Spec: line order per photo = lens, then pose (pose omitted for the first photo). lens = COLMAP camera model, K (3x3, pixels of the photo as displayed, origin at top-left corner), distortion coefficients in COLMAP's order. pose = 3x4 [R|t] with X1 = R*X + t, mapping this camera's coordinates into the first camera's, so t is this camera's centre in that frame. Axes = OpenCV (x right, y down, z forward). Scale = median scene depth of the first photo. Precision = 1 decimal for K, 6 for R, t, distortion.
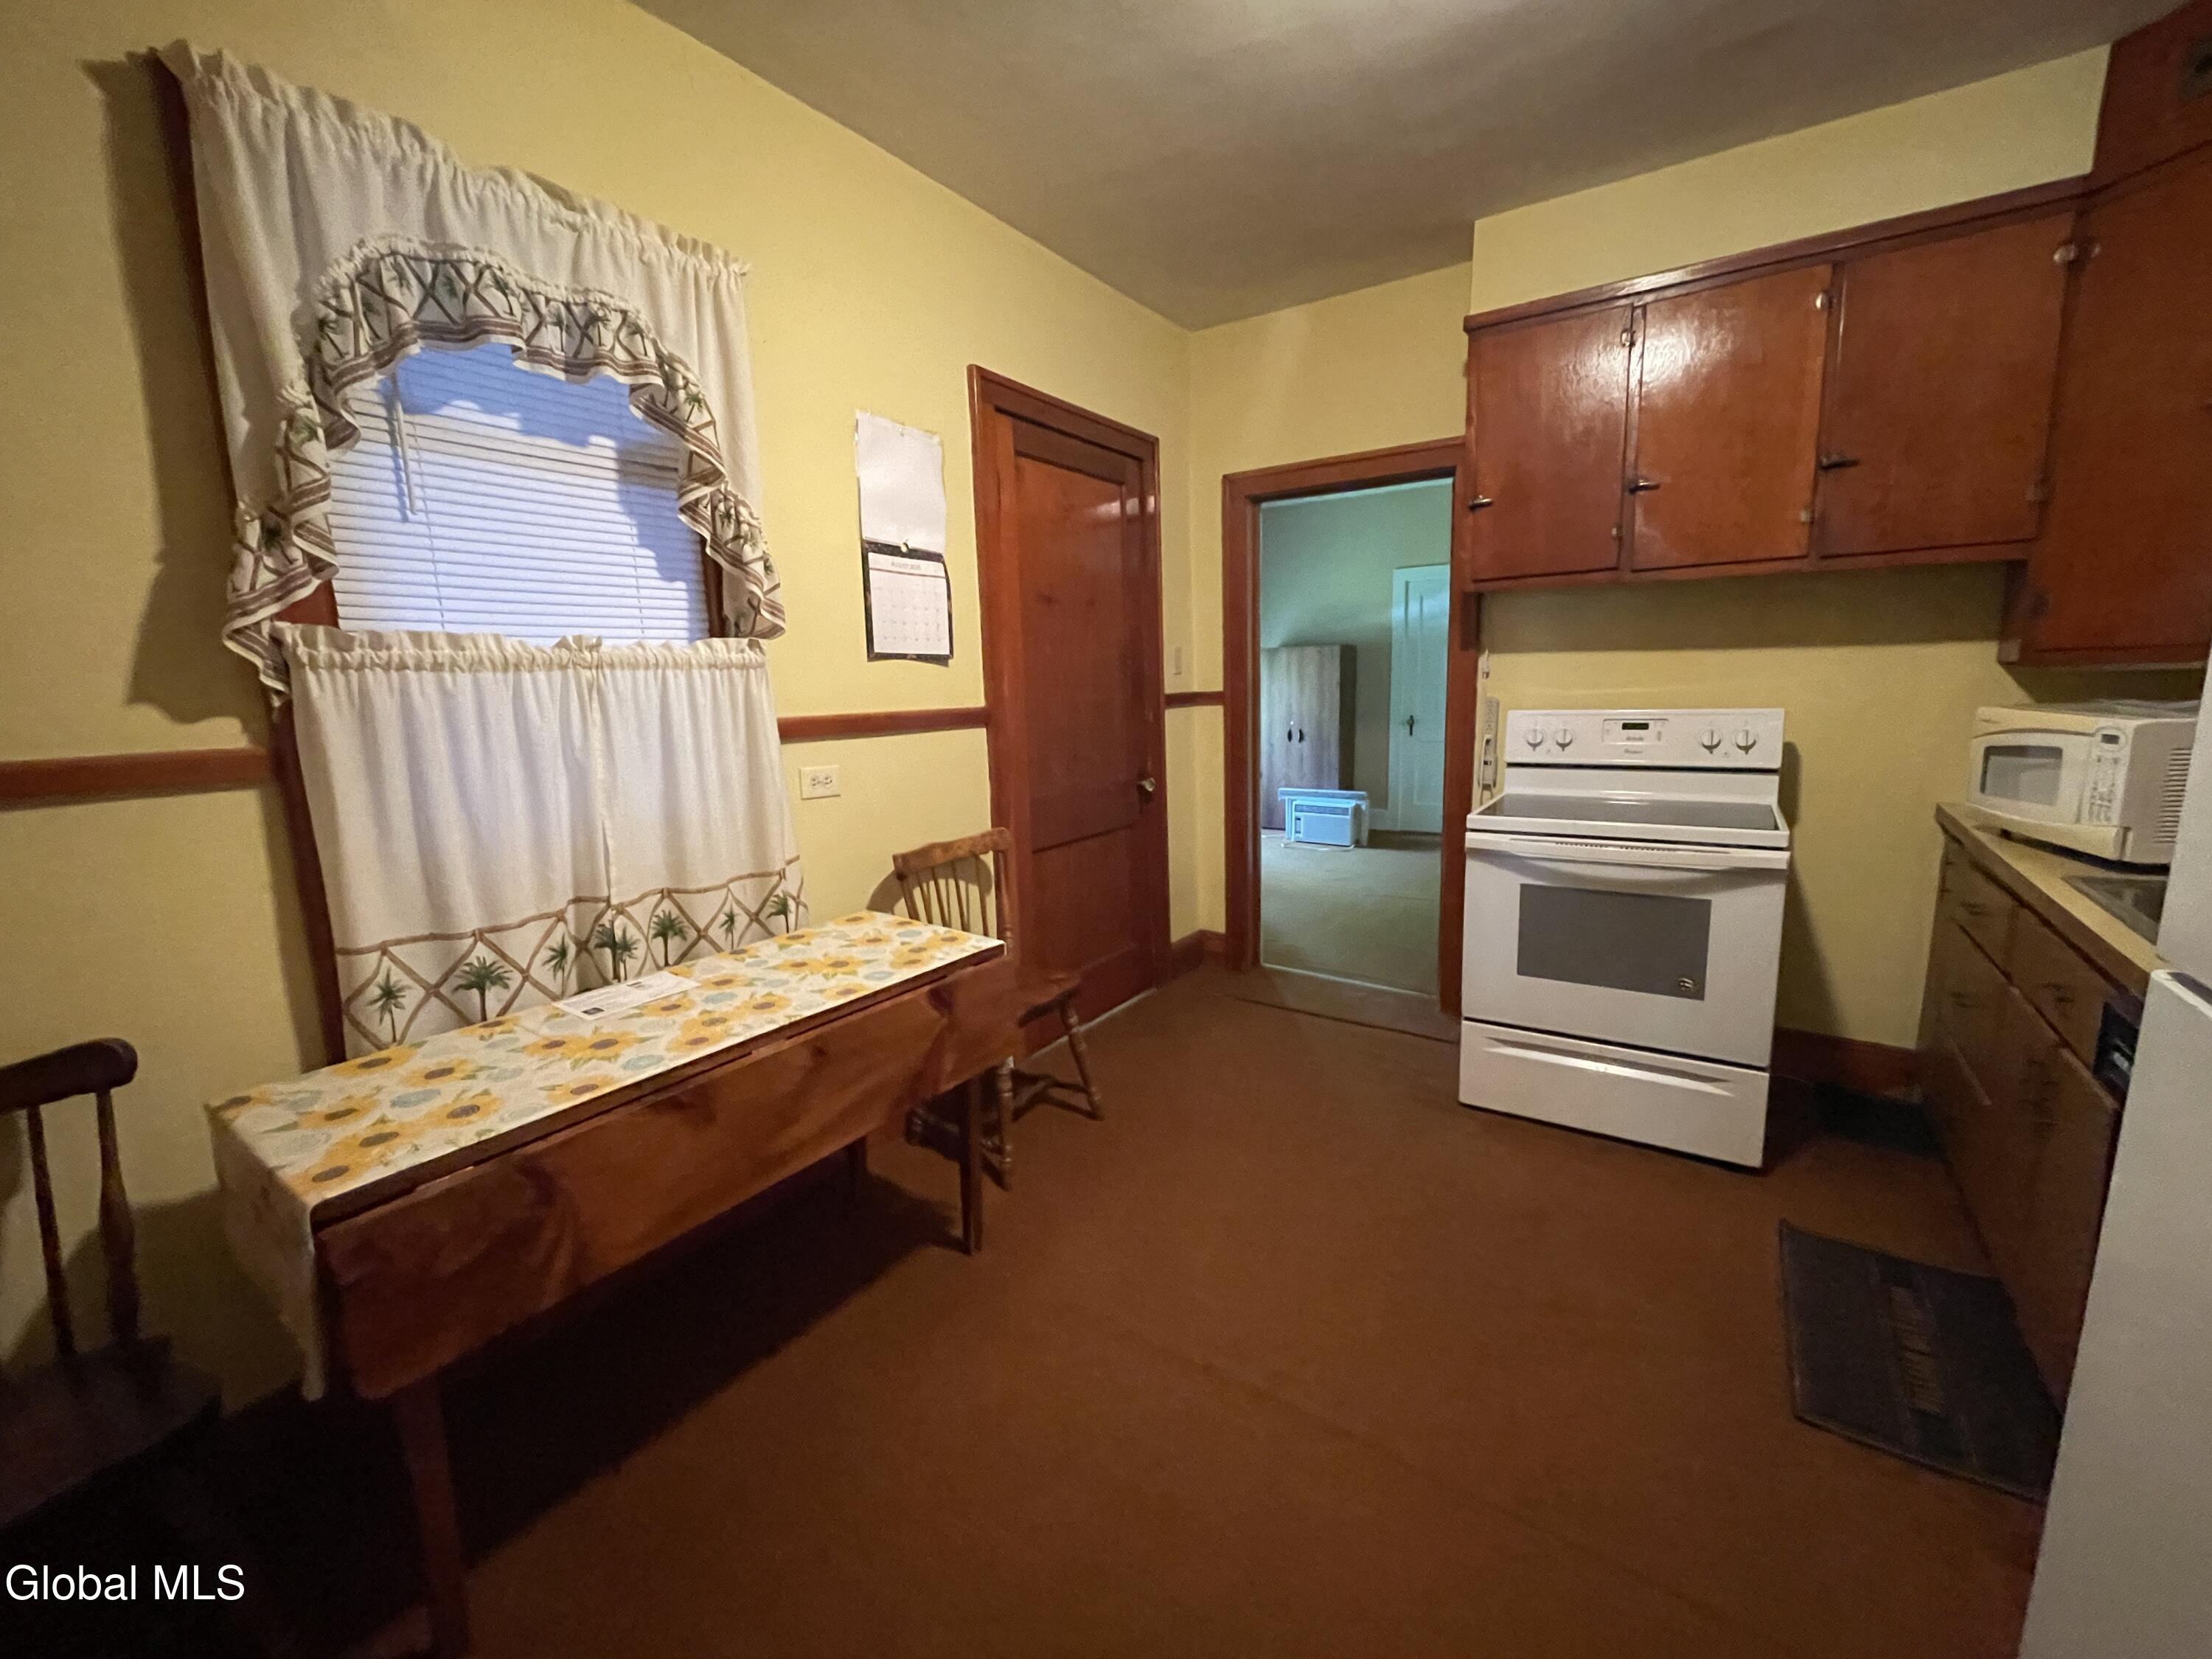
lens RADIAL K [[883.4, 0, 1115.0], [0, 883.4, 827.3], [0, 0, 1]] dist [0.000200, 0.000541]
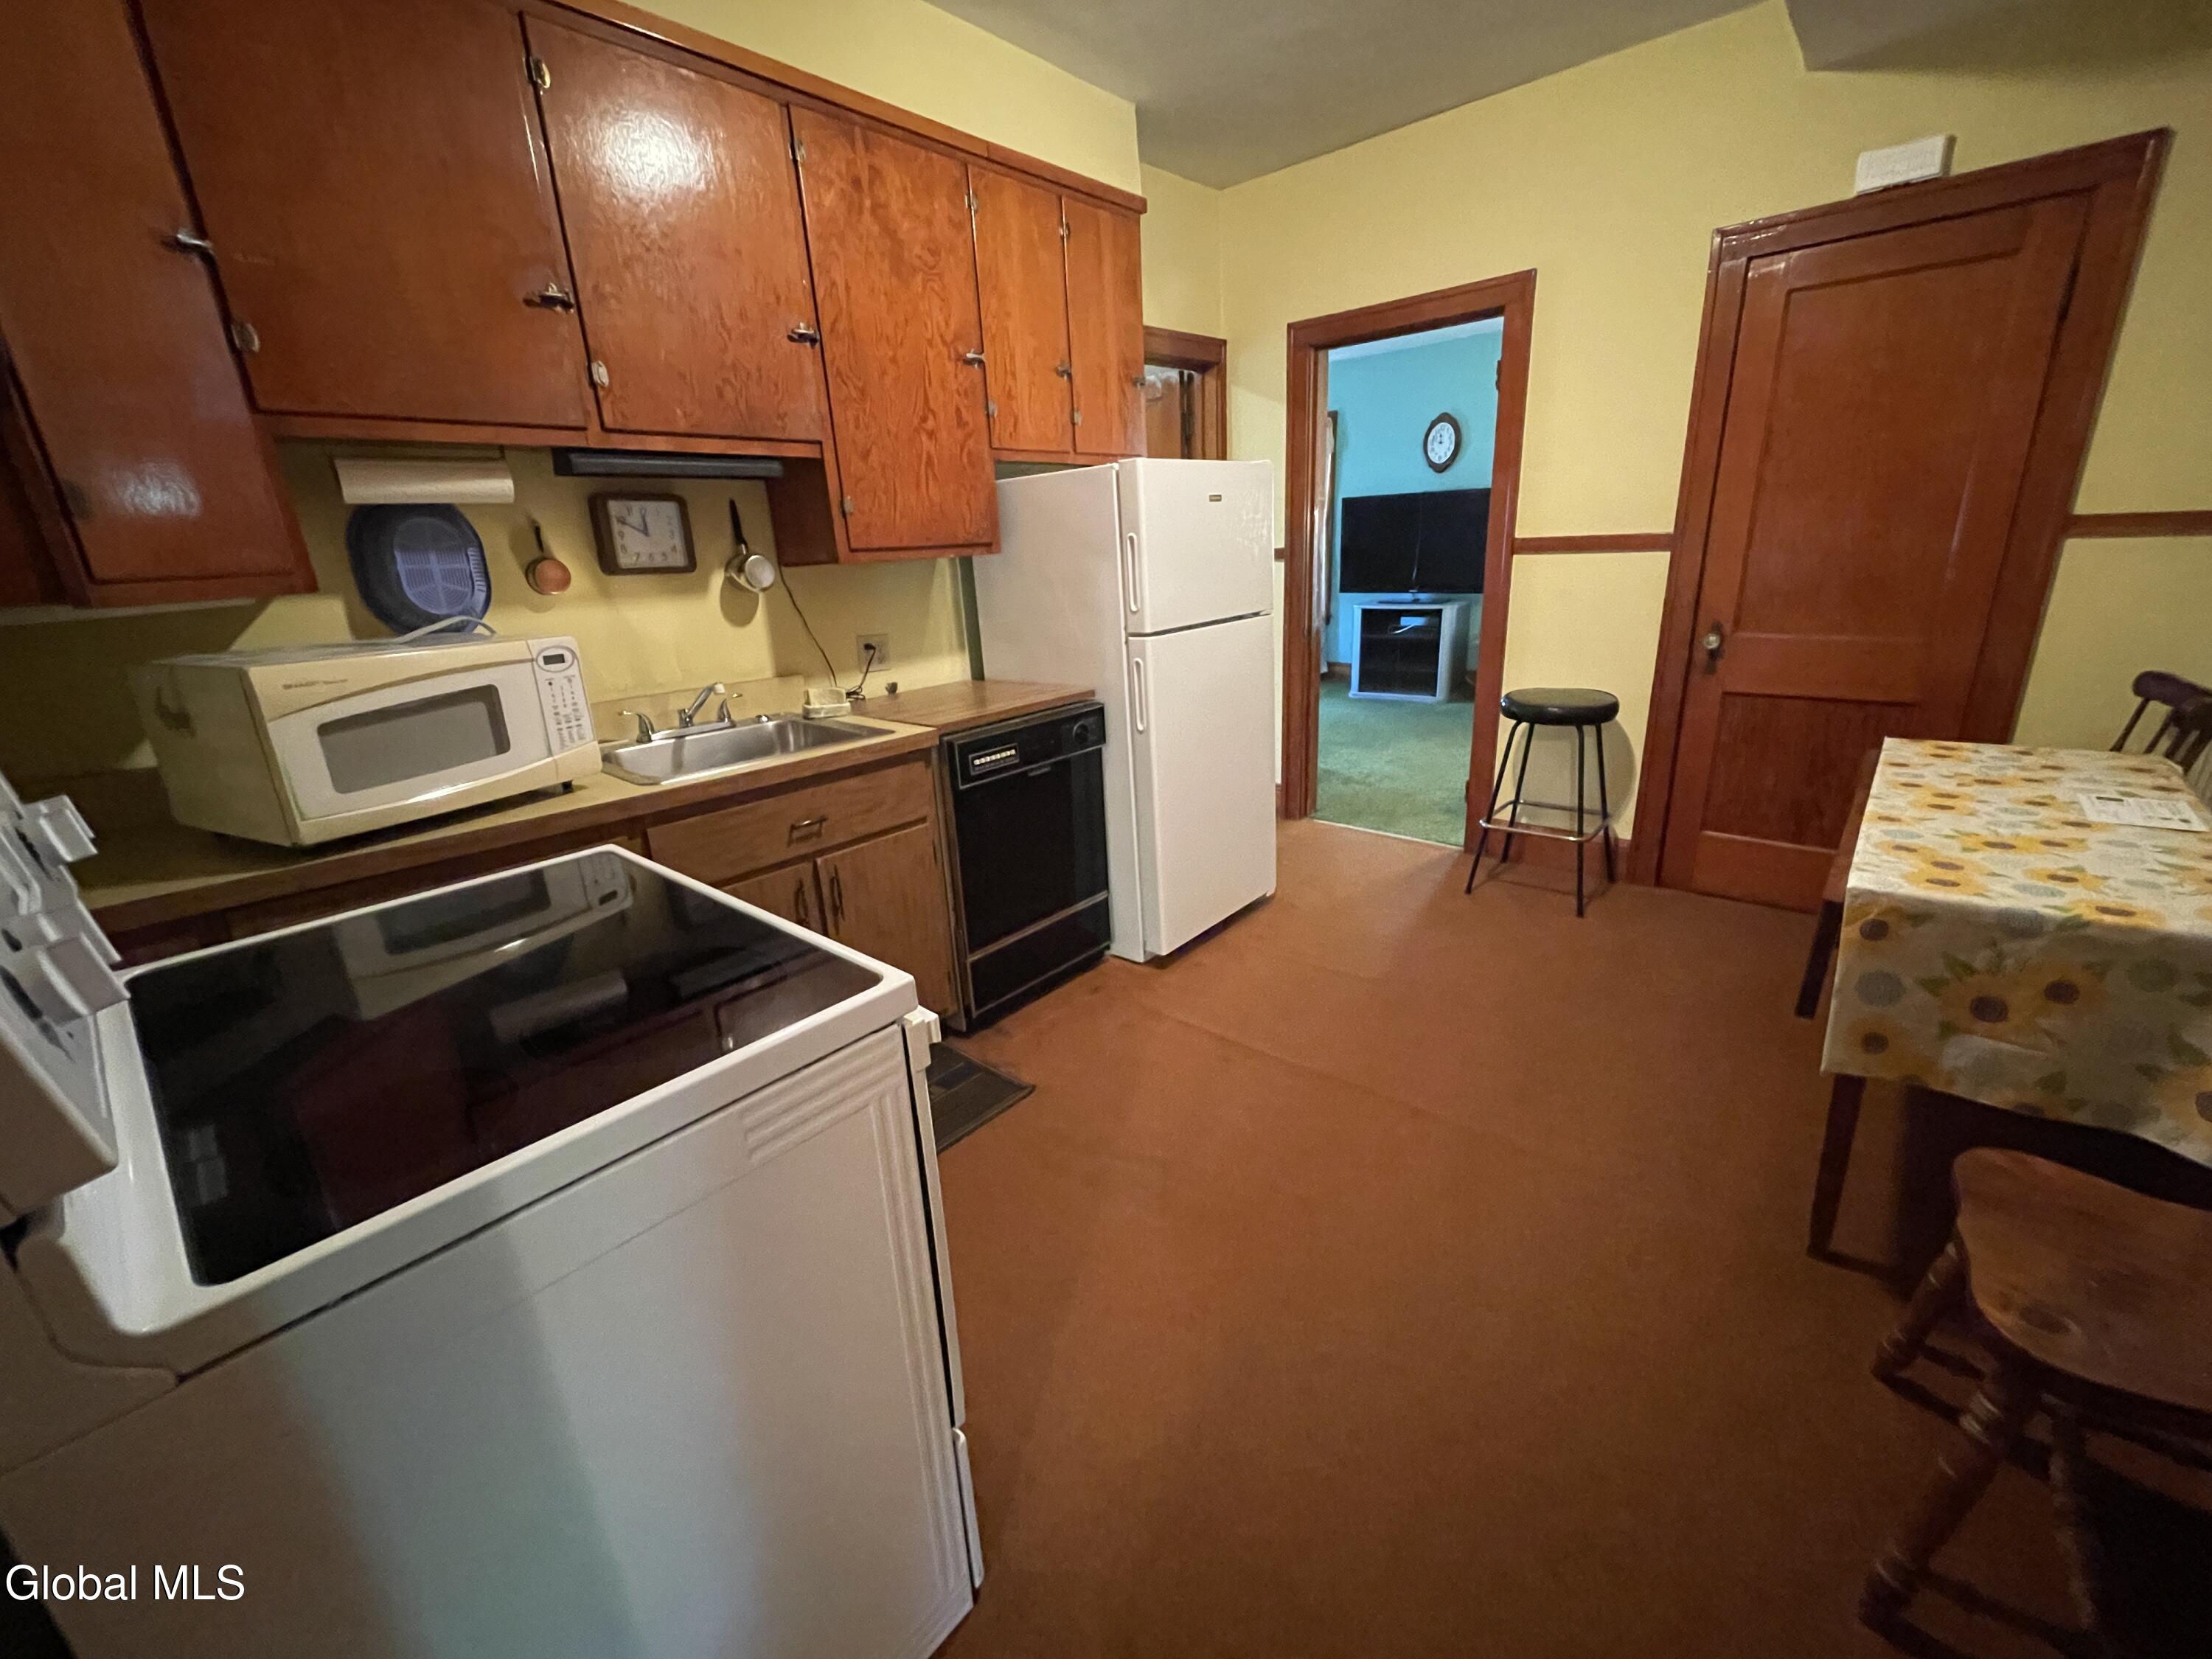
lens RADIAL K [[883.4, 0, 1115.0], [0, 883.4, 827.3], [0, 0, 1]] dist [0.000200, 0.000541]
pose [[-0.989306, 0.030539, 0.142625, 0.379999], [0.092350, 0.888019, 0.450438, -0.303292], [-0.112898, 0.458792, -0.881342, 1.798281]]
